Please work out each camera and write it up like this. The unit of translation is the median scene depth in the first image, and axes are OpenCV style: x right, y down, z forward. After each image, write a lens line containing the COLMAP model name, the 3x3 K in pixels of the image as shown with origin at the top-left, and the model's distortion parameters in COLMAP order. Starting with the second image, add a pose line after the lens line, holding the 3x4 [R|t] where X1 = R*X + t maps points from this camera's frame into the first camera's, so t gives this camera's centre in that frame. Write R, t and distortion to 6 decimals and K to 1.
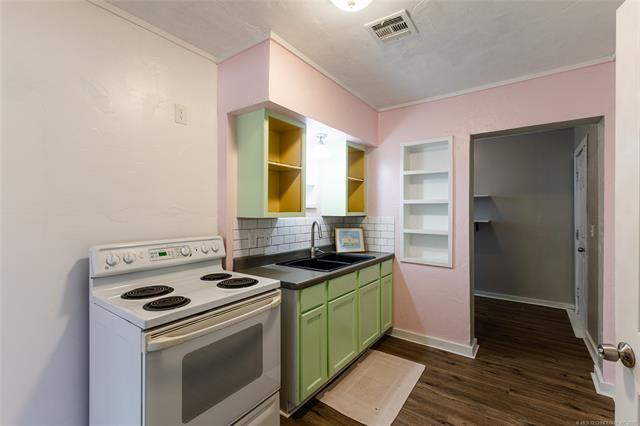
lens RADIAL K [[275.4, 0, 320.0], [0, 275.4, 213.0], [0, 0, 1]] dist [0.010975, 0.000001]
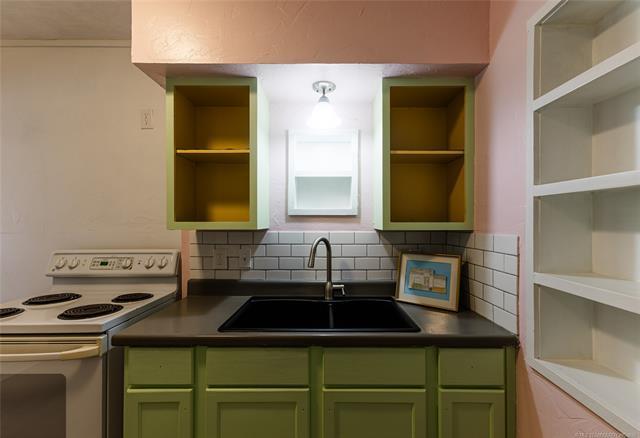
lens RADIAL K [[285.9, 0, 321.5], [0, 285.9, 222.9], [0, 0, 1]] dist [0.003764, 0.000154]
pose [[0.601703, 0.000127, -0.798720, 0.452148], [-0.004826, 0.999982, -0.003477, 0.000445], [0.798706, 0.005947, 0.601693, 0.618322]]
